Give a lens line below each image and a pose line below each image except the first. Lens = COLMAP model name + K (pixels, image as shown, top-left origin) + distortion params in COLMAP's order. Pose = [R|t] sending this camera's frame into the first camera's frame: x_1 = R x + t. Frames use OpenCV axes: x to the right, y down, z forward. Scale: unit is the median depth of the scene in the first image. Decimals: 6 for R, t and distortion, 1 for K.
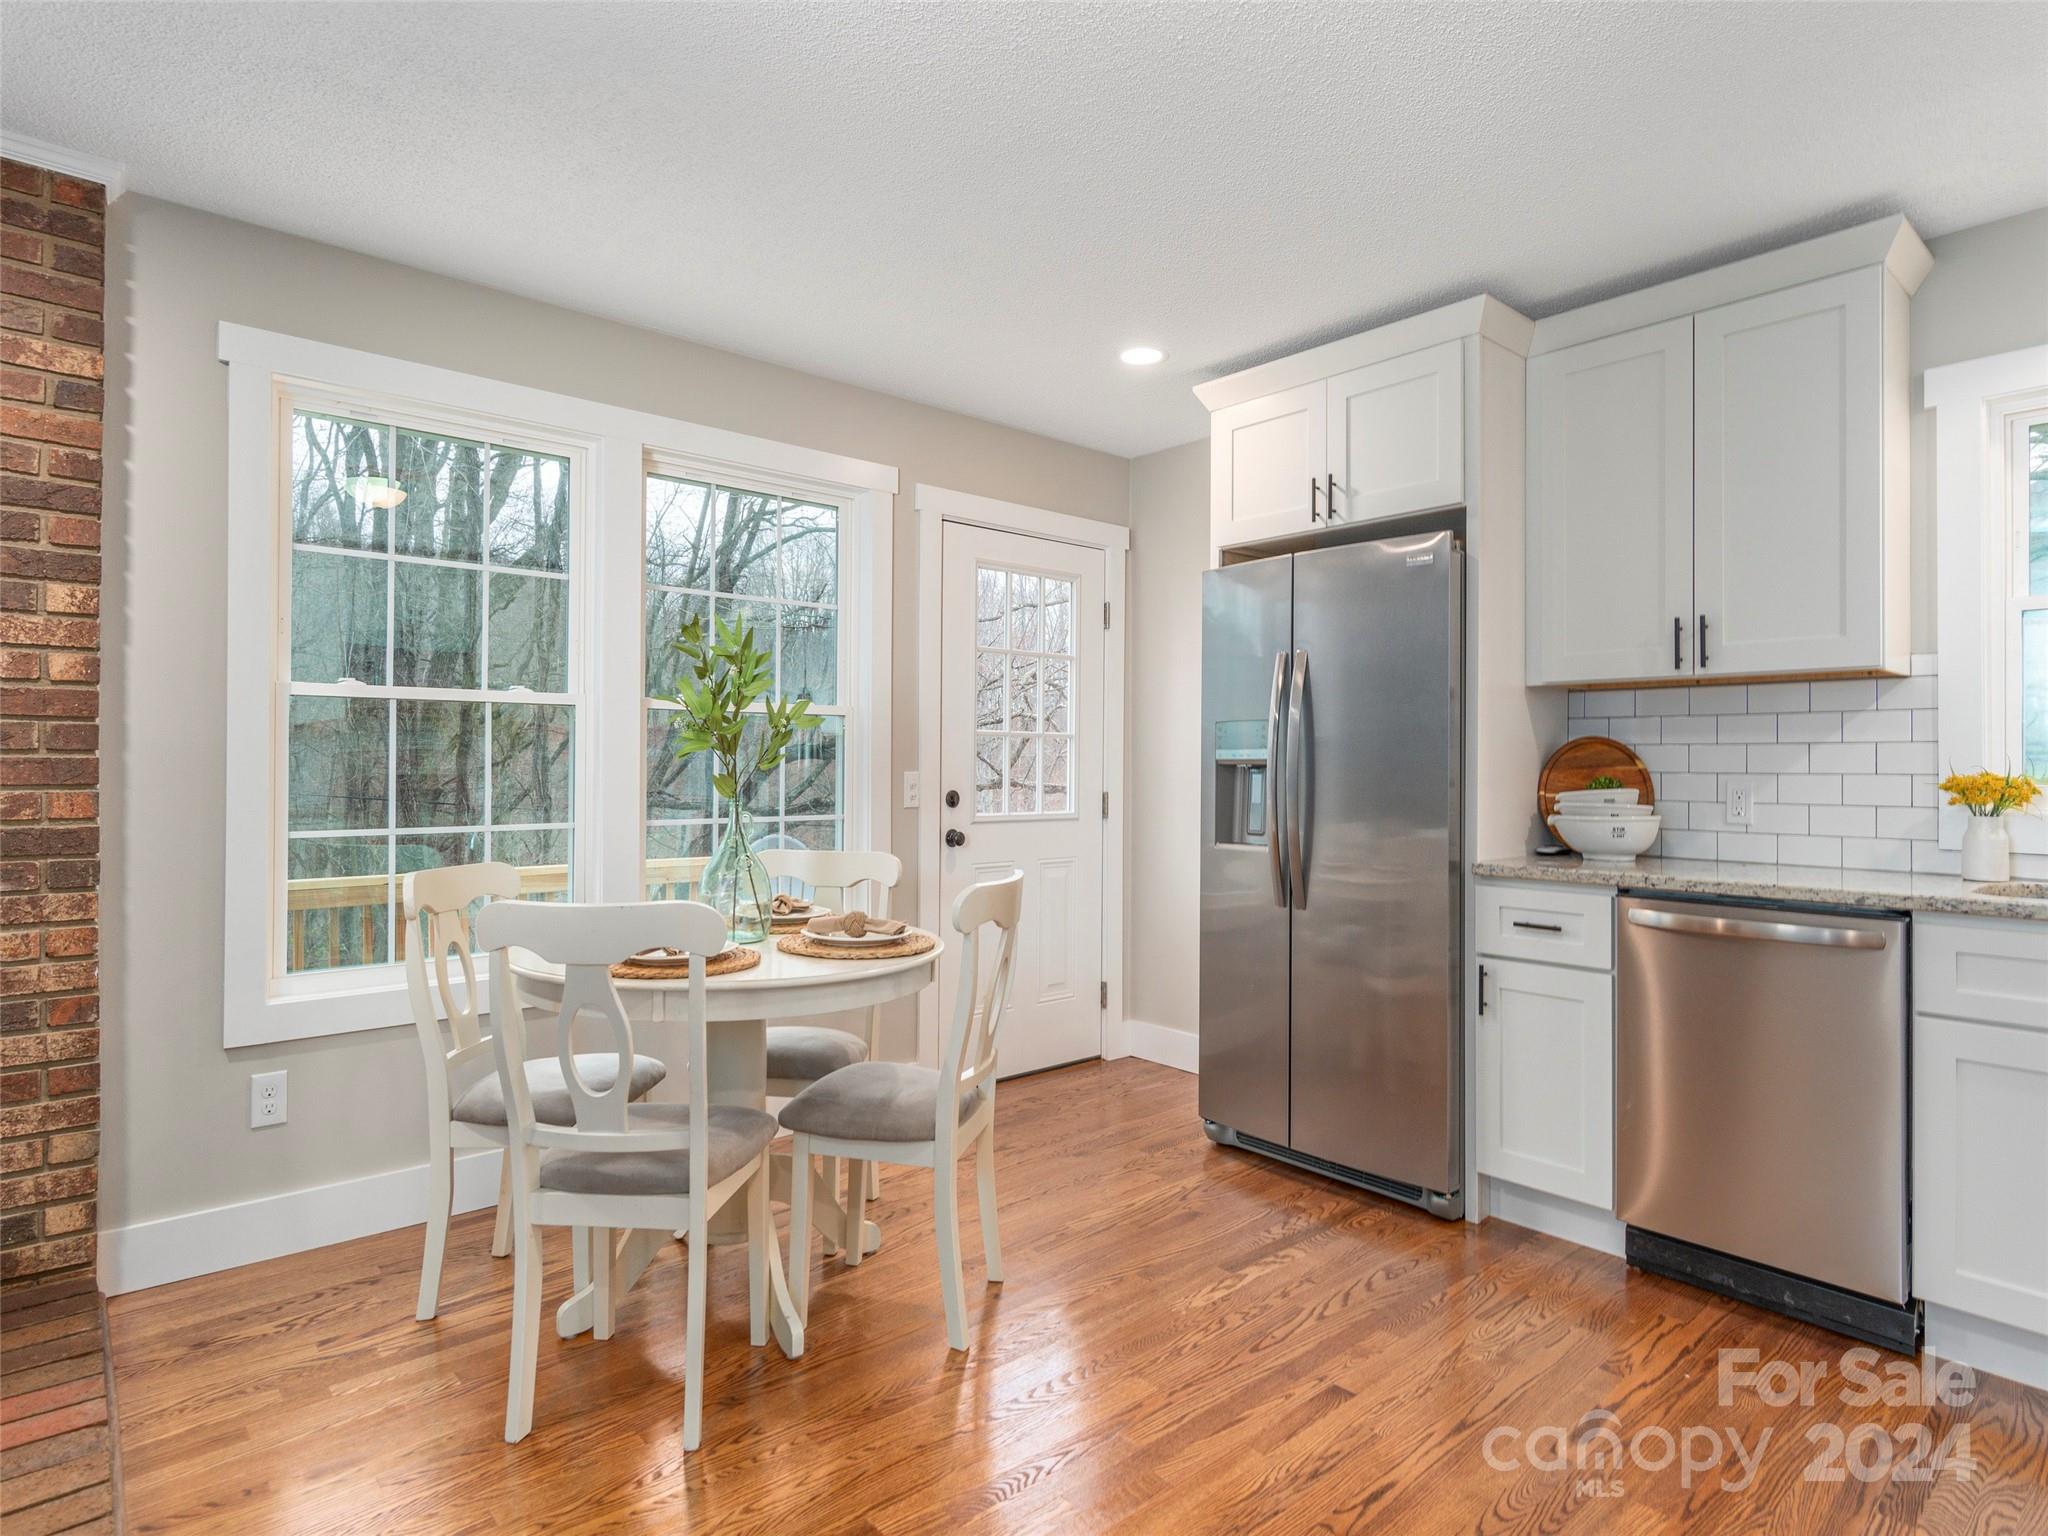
lens RADIAL K [[1105.8, 0, 1021.7], [0, 1105.8, 757.2], [0, 0, 1]] dist [-0.004349, 0.001310]
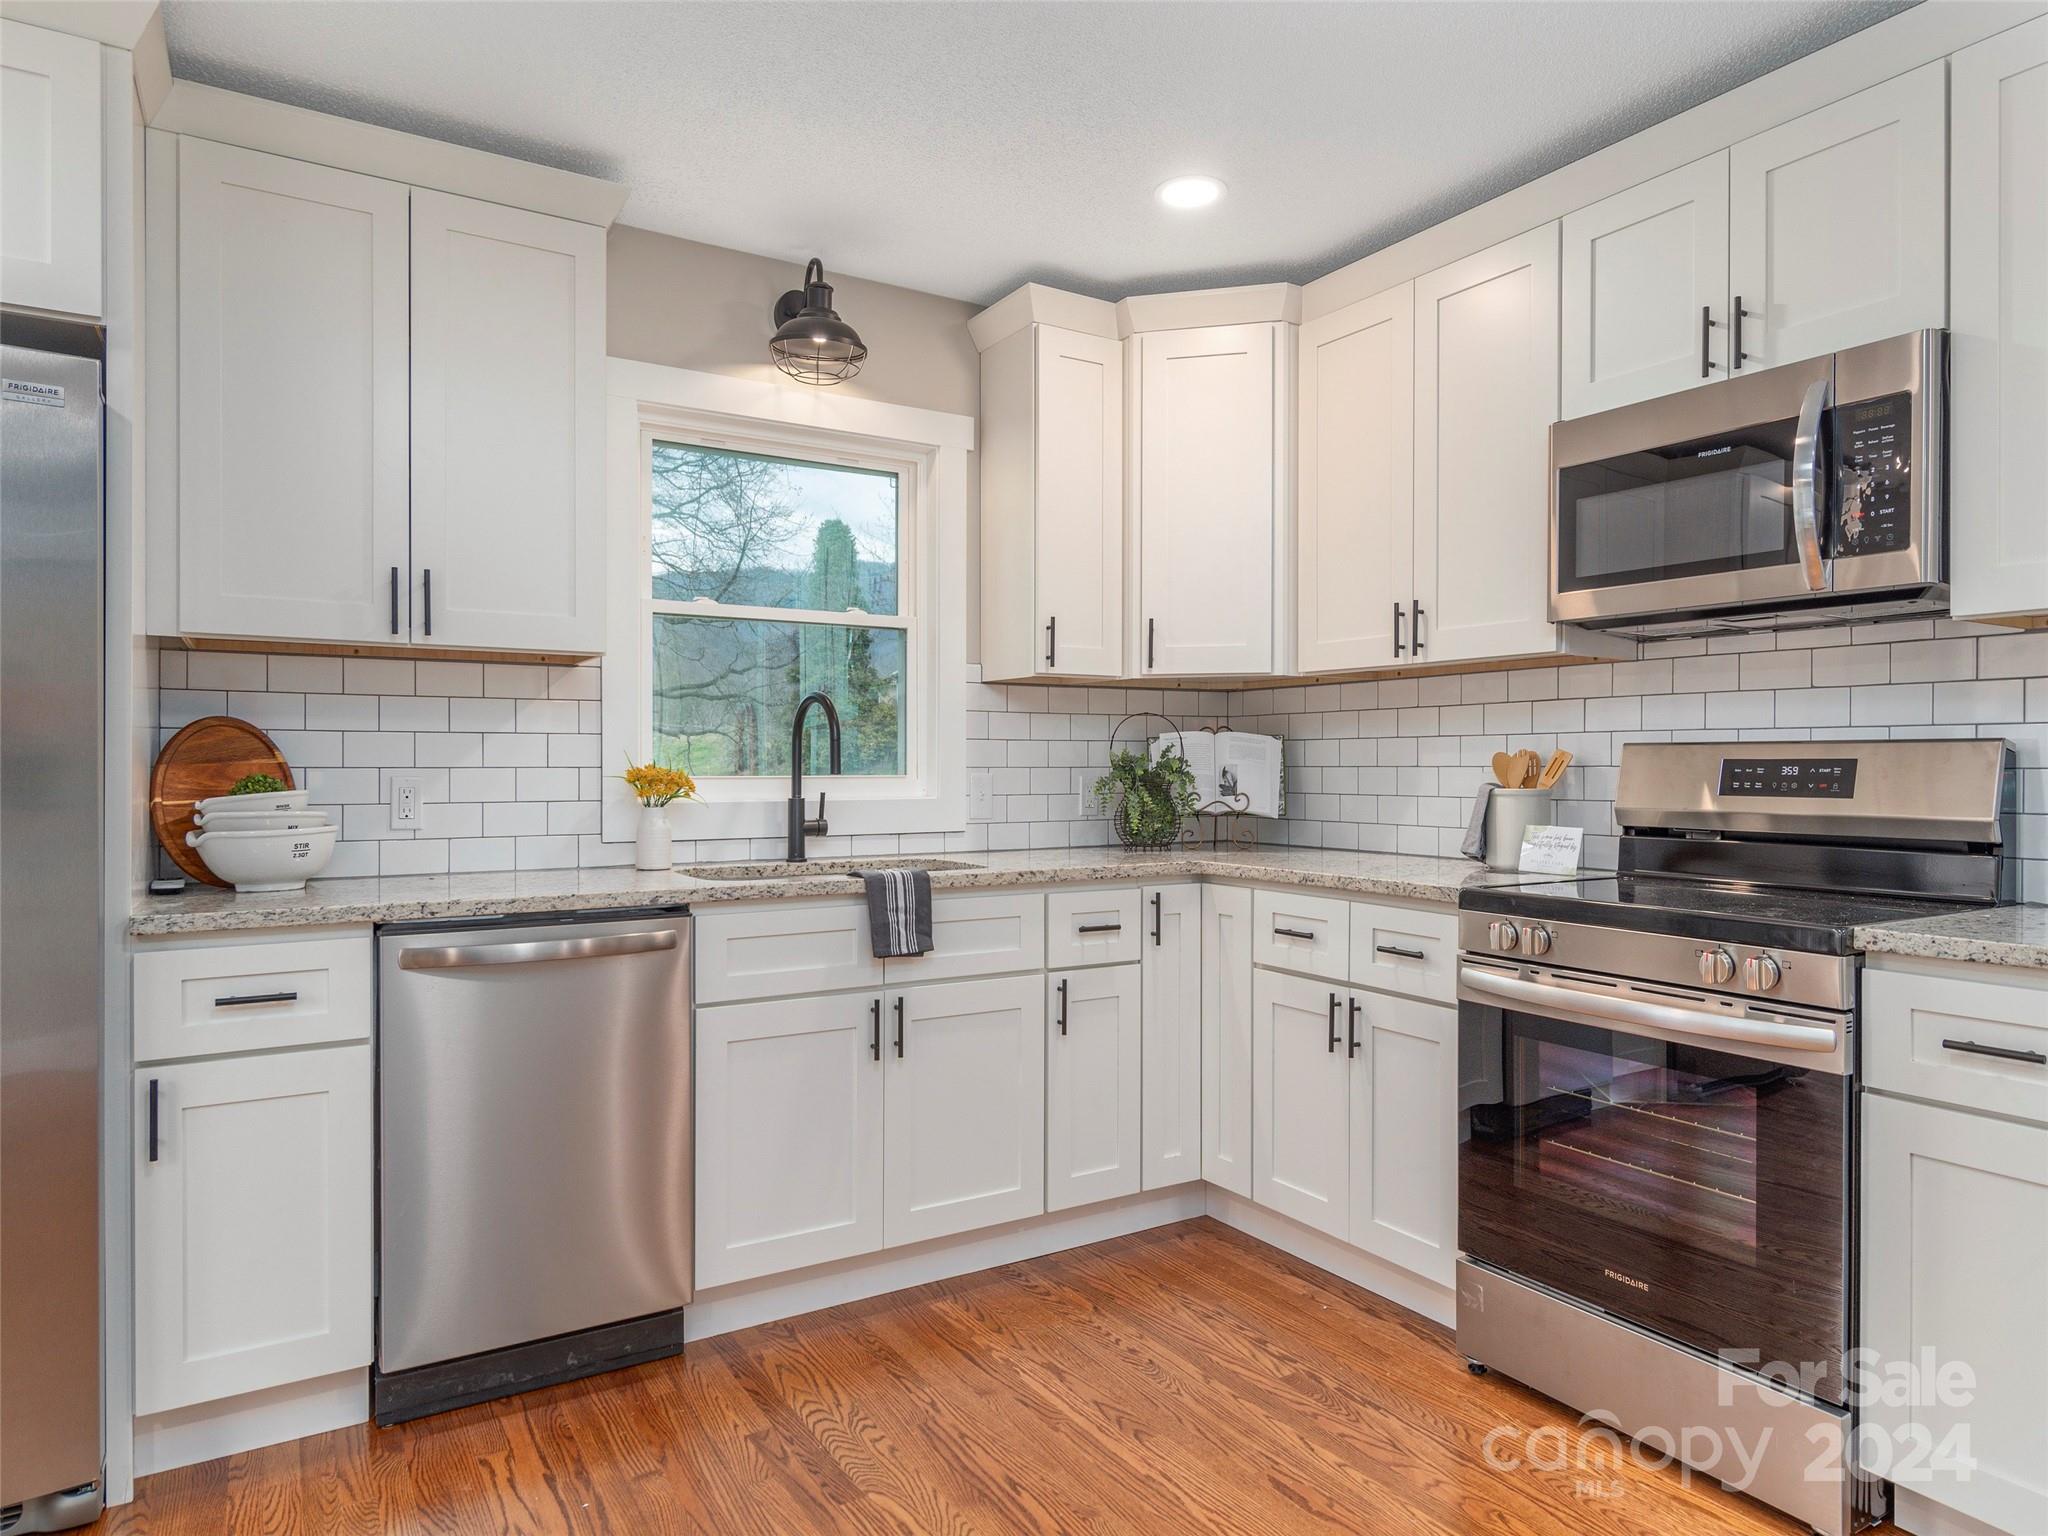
lens RADIAL K [[1230.6, 0, 1022.8], [0, 1230.6, 765.4], [0, 0, 1]] dist [-0.001492, -0.002564]
pose [[0.165948, -0.006003, 0.986116, -0.183591], [-0.007034, 0.999949, 0.007271, 0.003475], [-0.986109, -0.008143, 0.165897, 0.412943]]
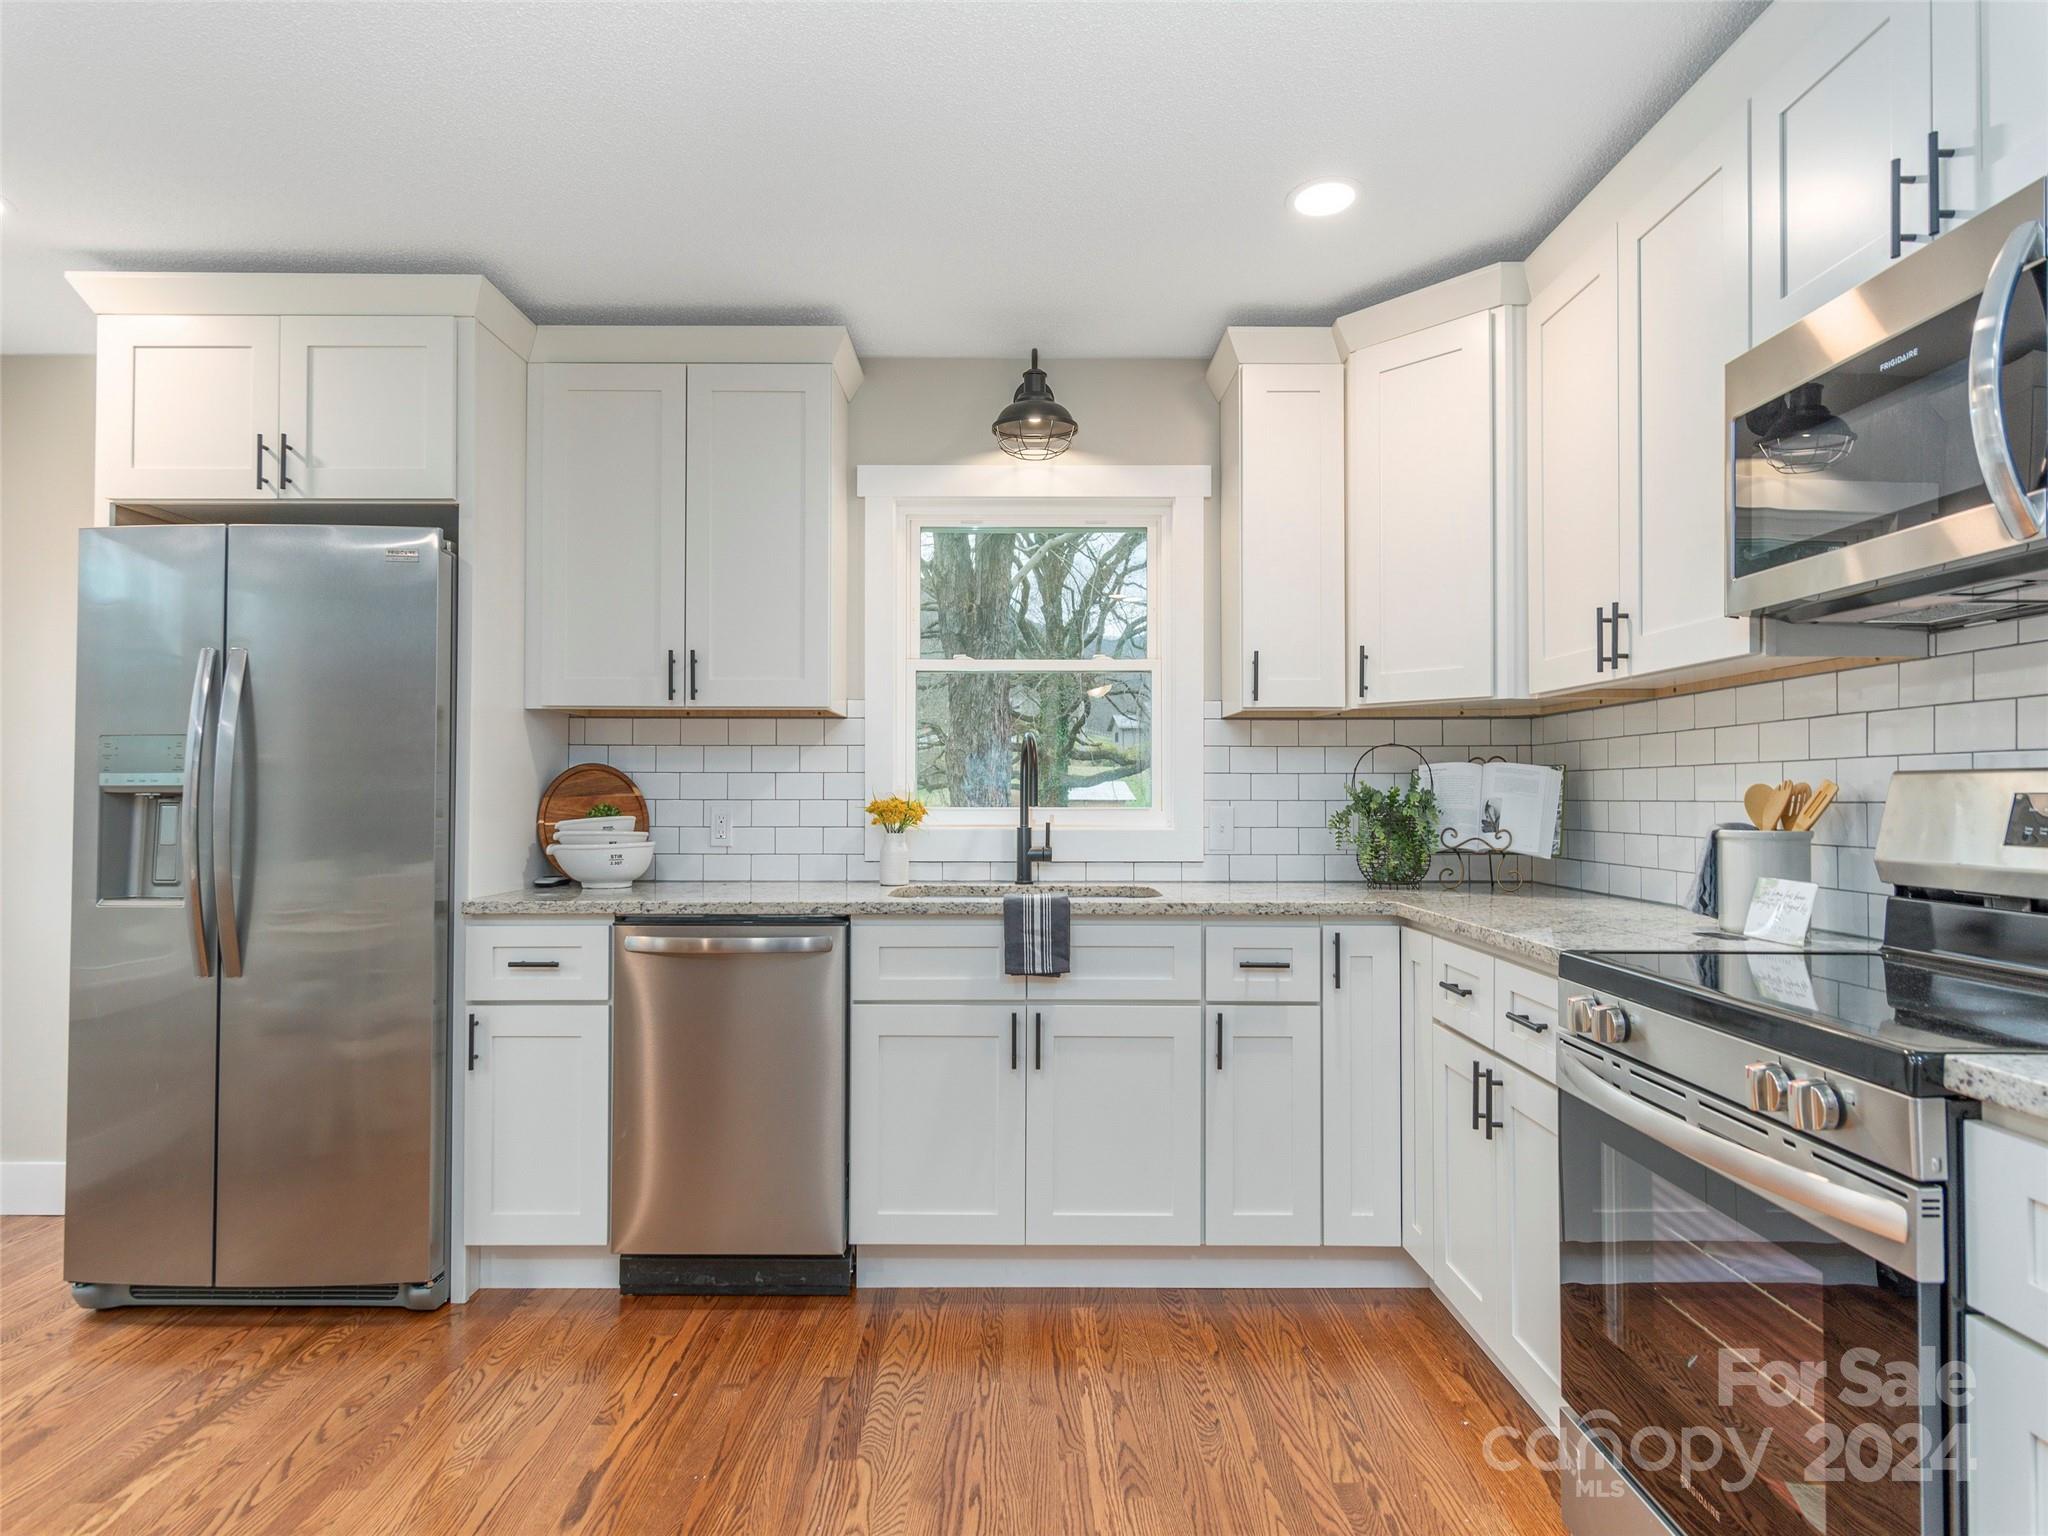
lens RADIAL K [[1084.7, 0, 1027.7], [0, 1084.7, 774.0], [0, 0, 1]] dist [0.002065, 0.000530]
pose [[0.655723, 0.009183, 0.754946, 0.043421], [-0.003260, 0.999951, -0.009332, -0.001386], [-0.754994, 0.003658, 0.655721, 0.075707]]
